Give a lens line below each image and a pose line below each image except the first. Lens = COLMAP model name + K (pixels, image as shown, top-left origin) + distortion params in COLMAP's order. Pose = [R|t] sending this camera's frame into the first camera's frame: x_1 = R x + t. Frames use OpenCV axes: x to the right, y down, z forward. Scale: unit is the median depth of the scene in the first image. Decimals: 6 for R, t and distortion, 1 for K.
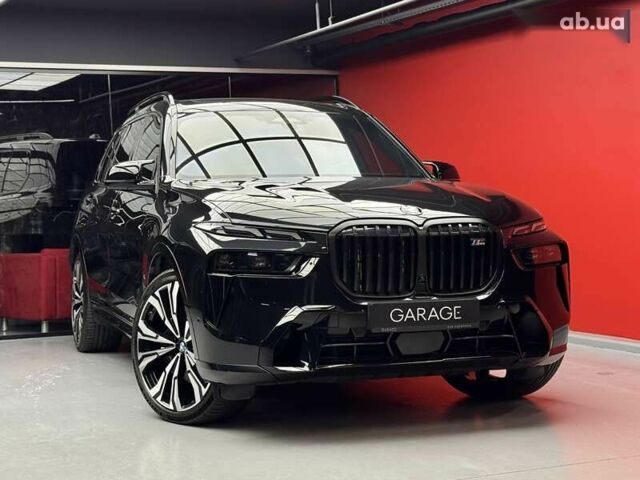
lens RADIAL K [[1127.8, 0, 320.0], [0, 1127.8, 240.0], [0, 0, 1]] dist [0.119129, 0.101808]
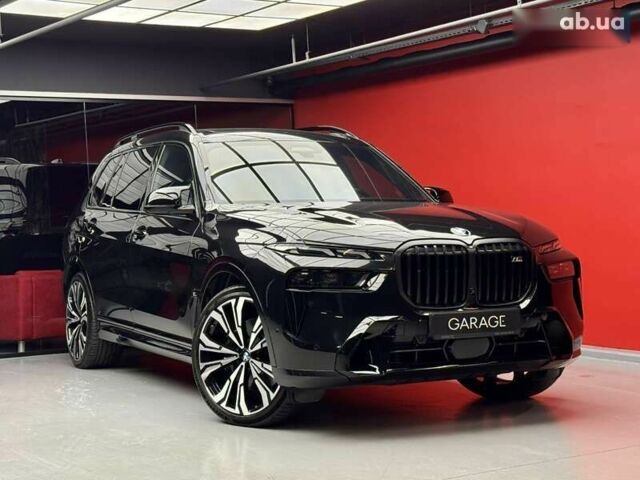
lens RADIAL K [[1127.8, 0, 320.0], [0, 1127.8, 240.0], [0, 0, 1]] dist [0.119129, 0.101808]
pose [[0.992358, -0.006373, 0.123227, -0.183851], [0.008619, 0.999806, -0.017705, 0.000980], [-0.123090, 0.018632, 0.992221, -0.102457]]
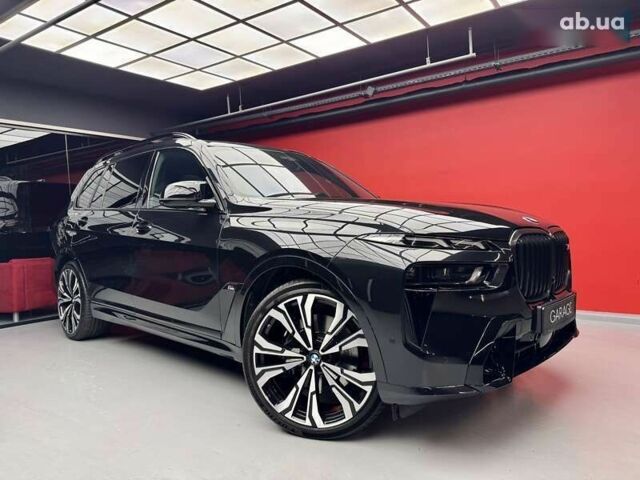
lens RADIAL K [[453.9, 0, 320.0], [0, 453.9, 240.0], [0, 0, 1]] dist [0.070718, -0.099923]
pose [[0.894603, -0.018057, 0.446497, -0.292894], [0.022100, 0.999748, -0.003850, -0.008925], [-0.446315, 0.013312, 0.894777, 0.632547]]
